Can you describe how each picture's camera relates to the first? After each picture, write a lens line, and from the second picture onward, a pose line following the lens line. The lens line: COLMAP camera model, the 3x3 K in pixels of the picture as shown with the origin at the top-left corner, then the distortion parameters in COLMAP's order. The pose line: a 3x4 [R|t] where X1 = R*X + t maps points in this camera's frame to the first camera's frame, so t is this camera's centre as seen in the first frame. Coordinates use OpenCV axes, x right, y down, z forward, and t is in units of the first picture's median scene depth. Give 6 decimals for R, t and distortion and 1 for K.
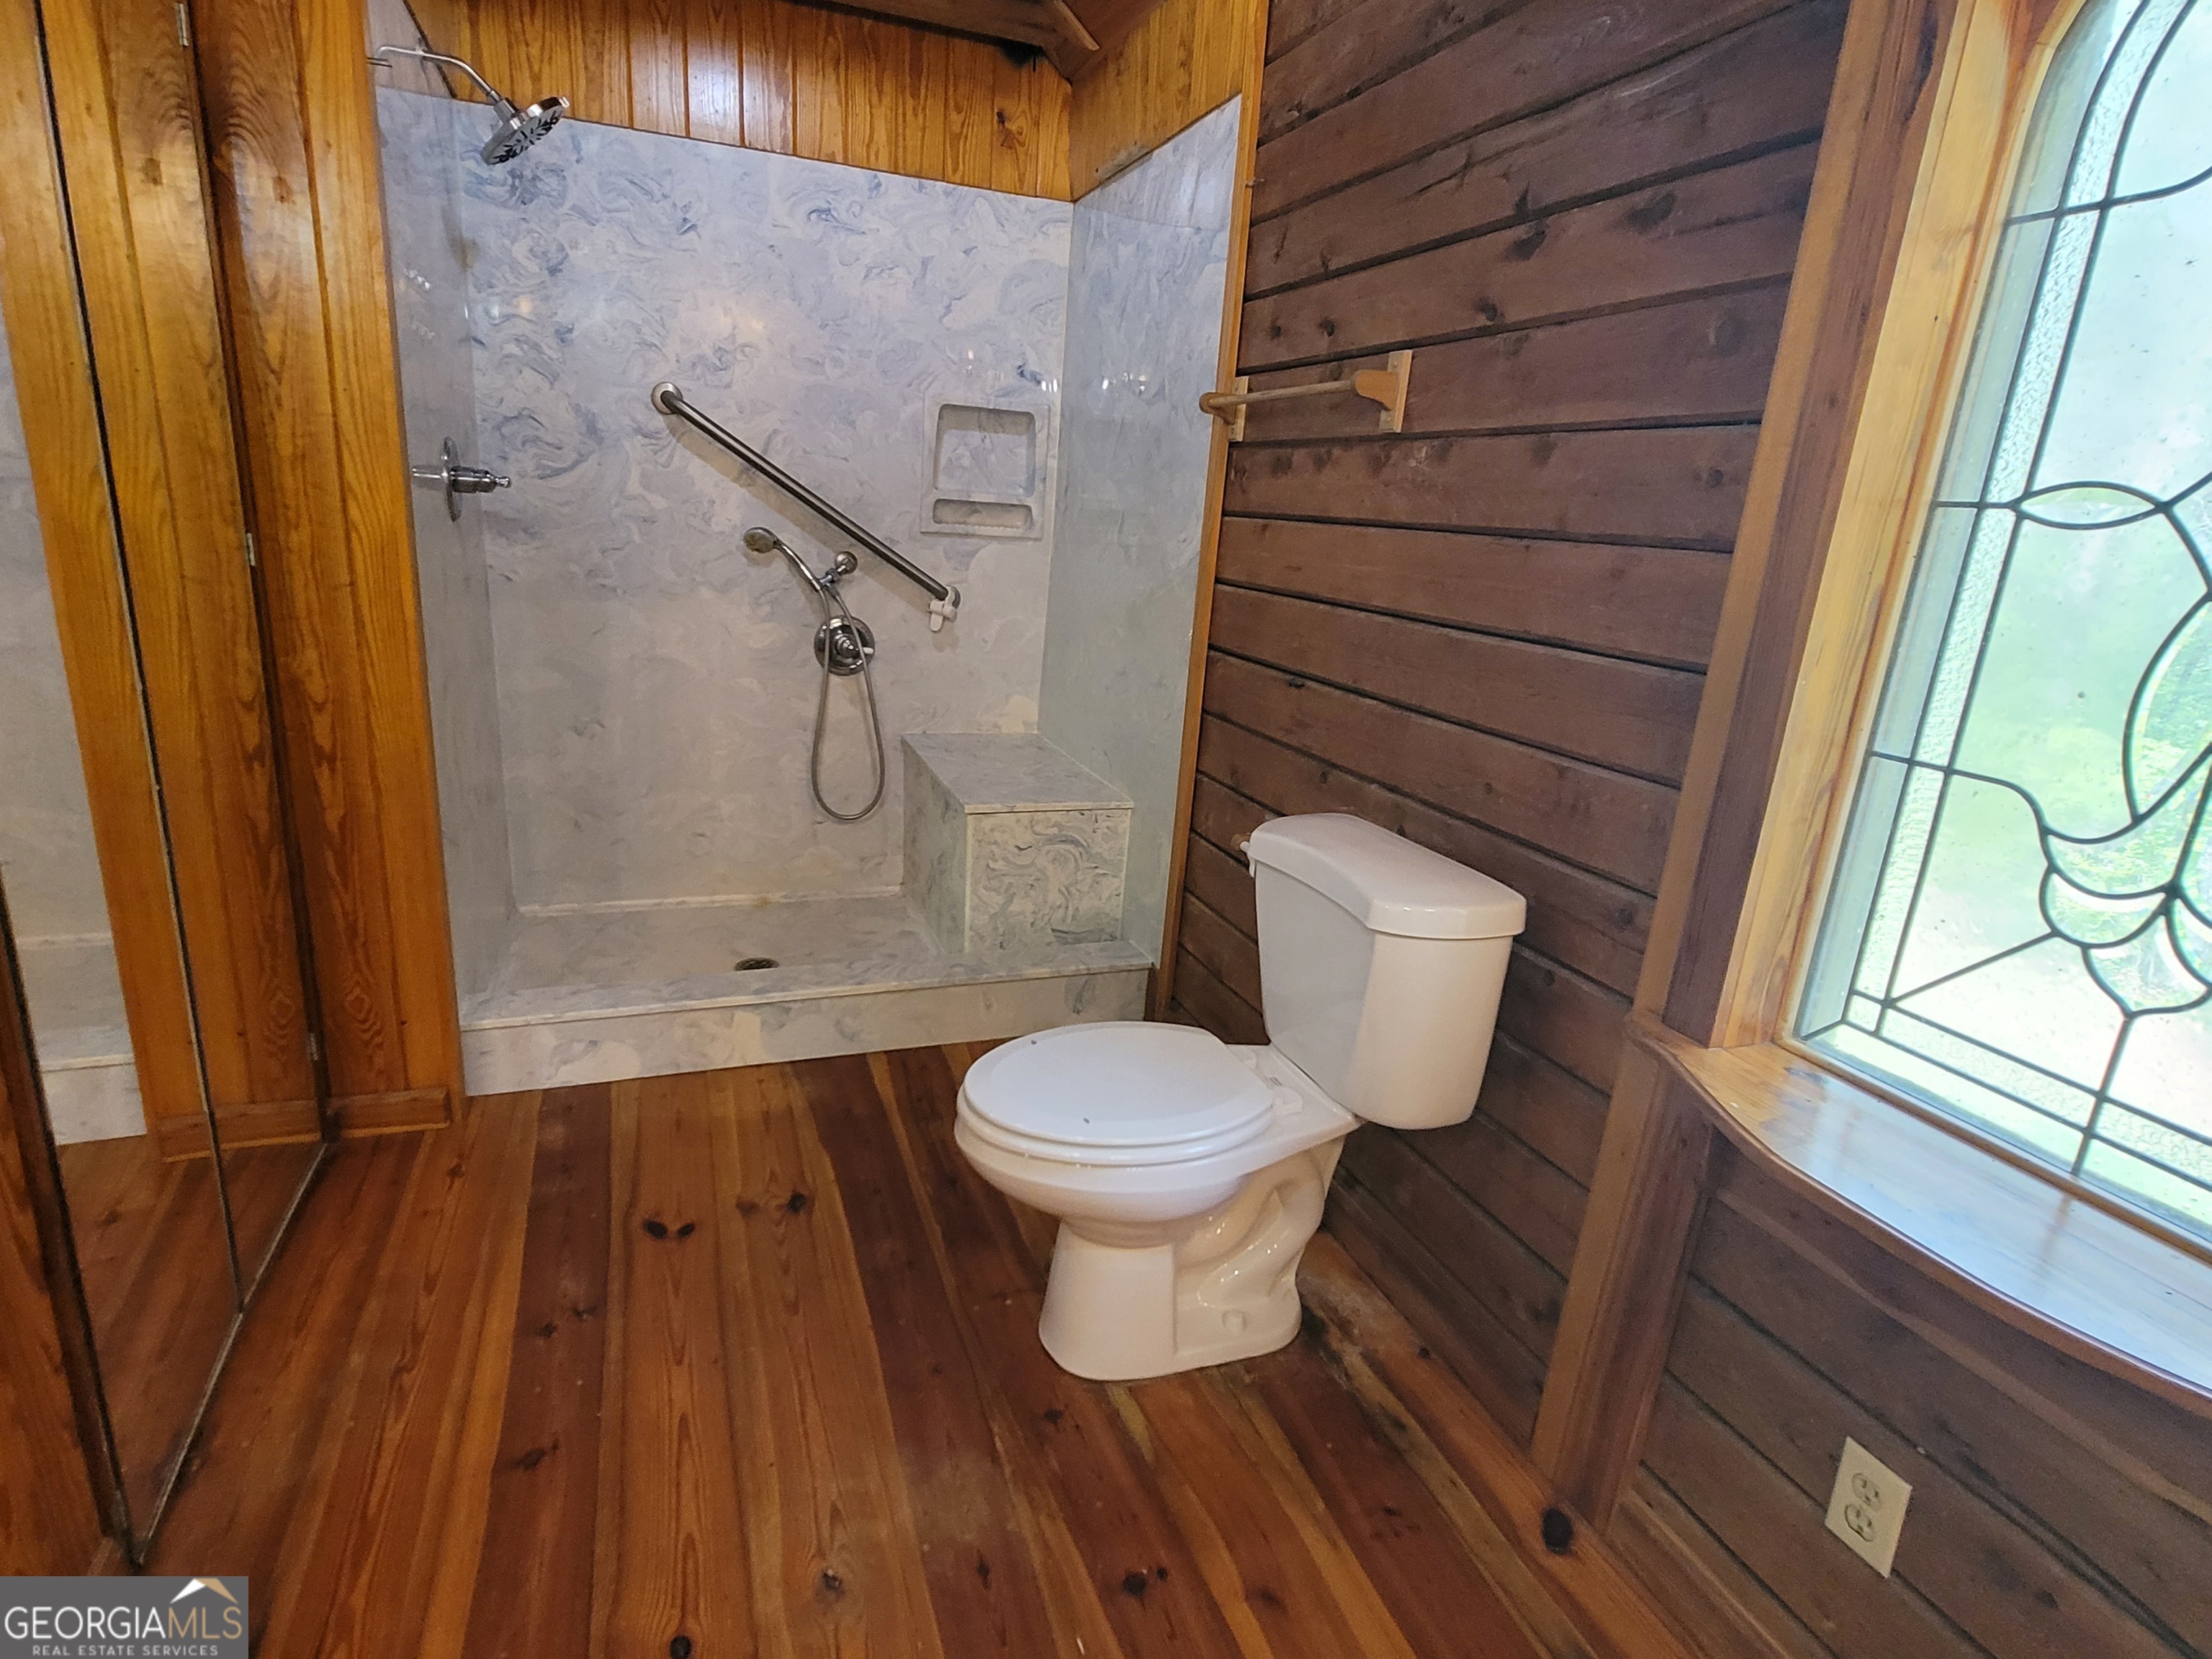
lens RADIAL K [[1138.1, 0, 1093.0], [0, 1138.1, 831.8], [0, 0, 1]] dist [0.000049, -0.001100]
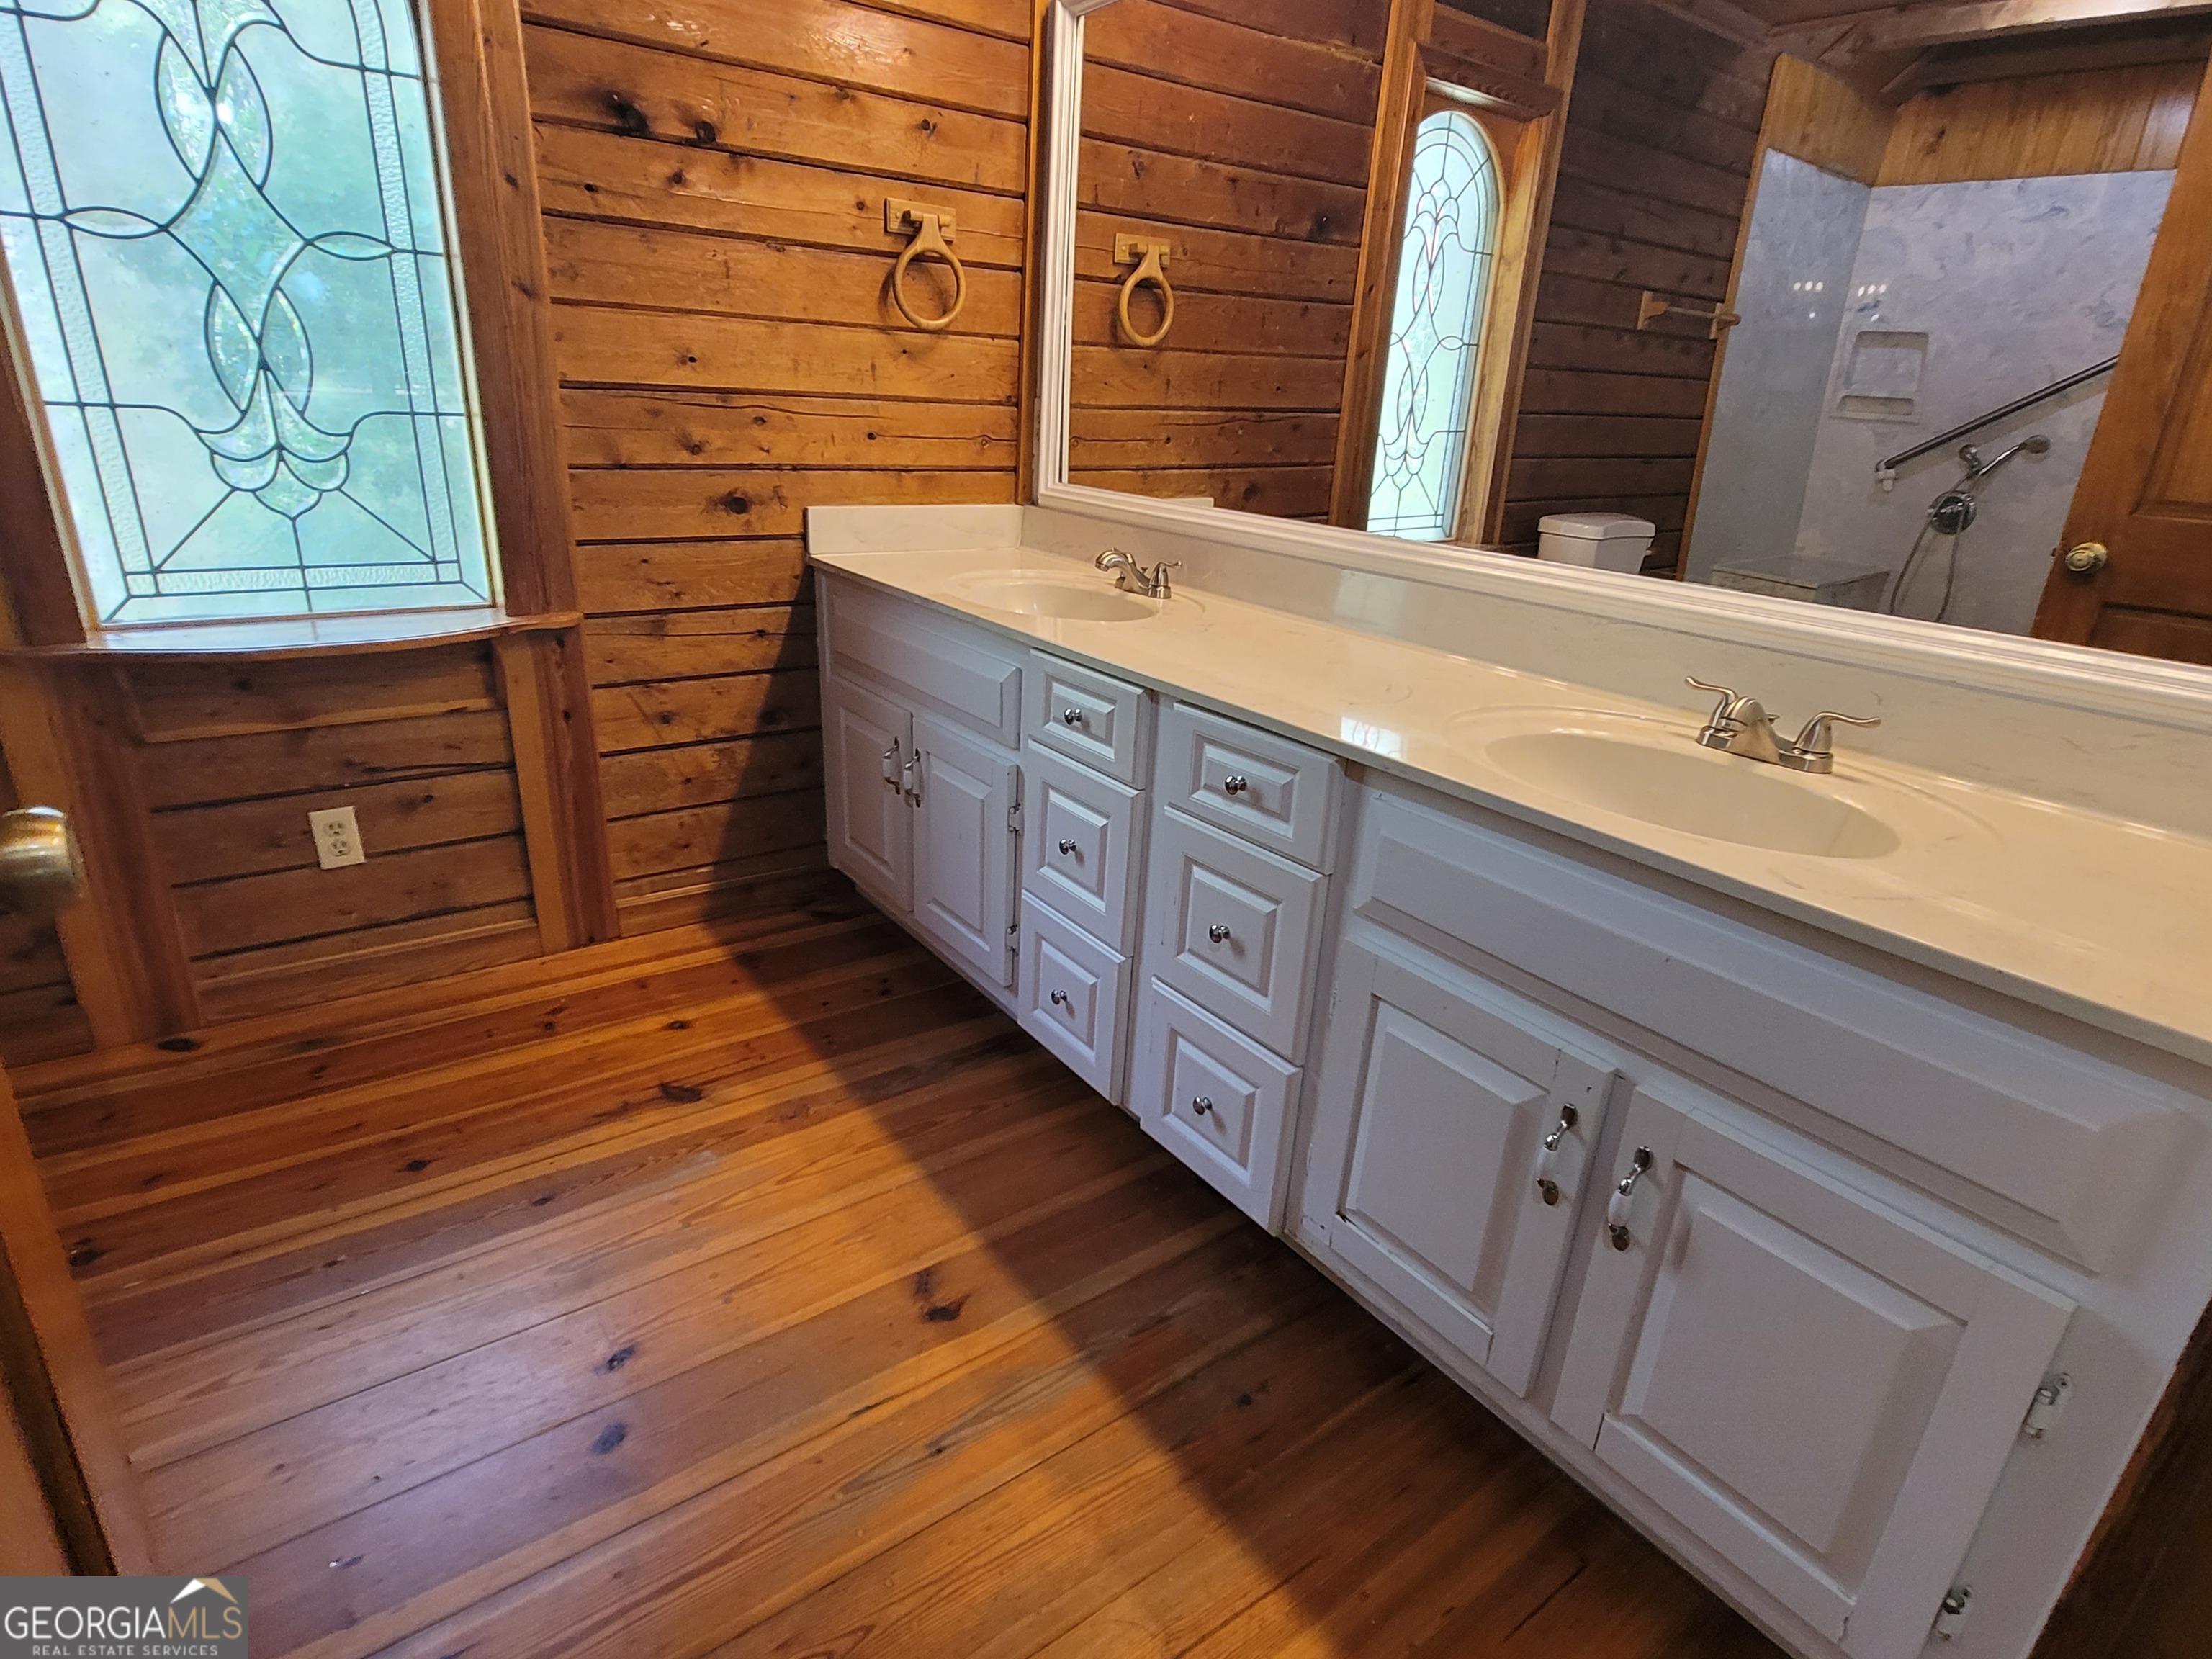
lens RADIAL K [[1138.1, 0, 1093.0], [0, 1138.1, 831.8], [0, 0, 1]] dist [0.000049, -0.001100]
pose [[-0.260423, -0.423139, 0.867833, -0.478957], [0.193747, 0.857661, 0.476319, -0.014358], [-0.945855, 0.292185, -0.141372, 0.052972]]
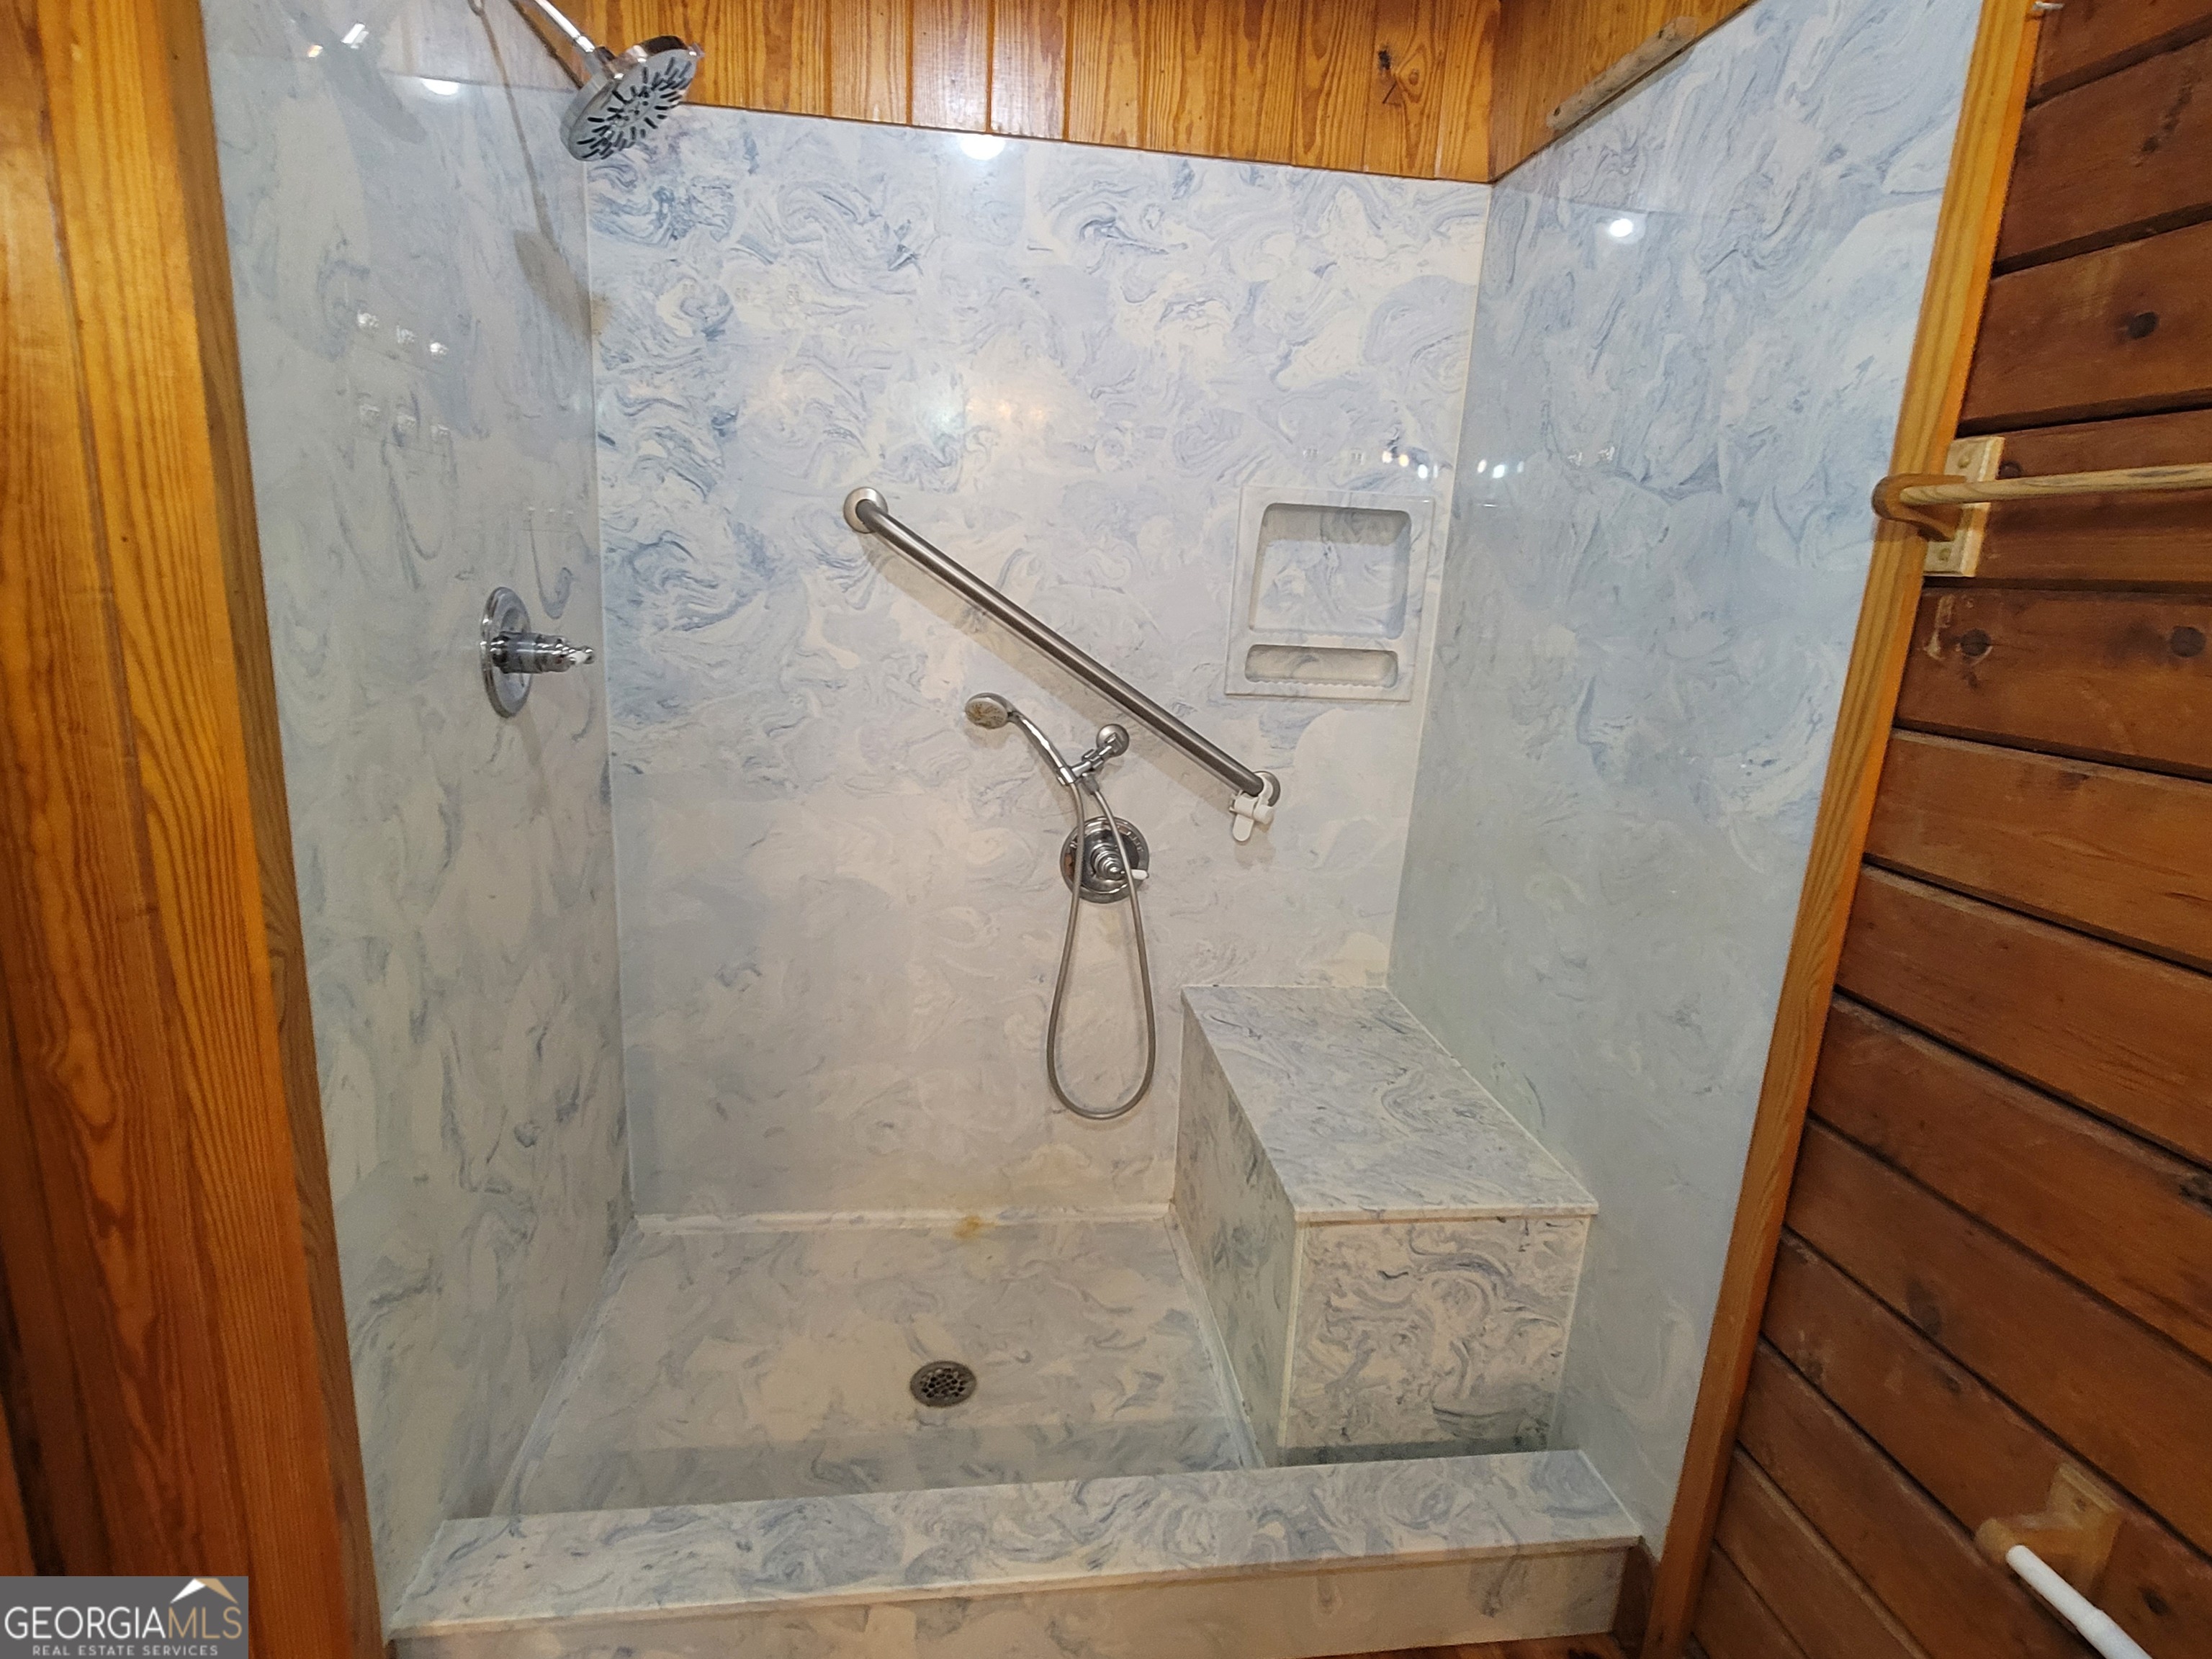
lens RADIAL K [[1138.1, 0, 1093.0], [0, 1138.1, 831.8], [0, 0, 1]] dist [0.000049, -0.001100]
pose [[0.972961, 0.035418, -0.228237, -0.084389], [-0.049883, 0.997074, -0.057922, -0.163664], [0.225517, 0.067741, 0.971881, 0.400842]]
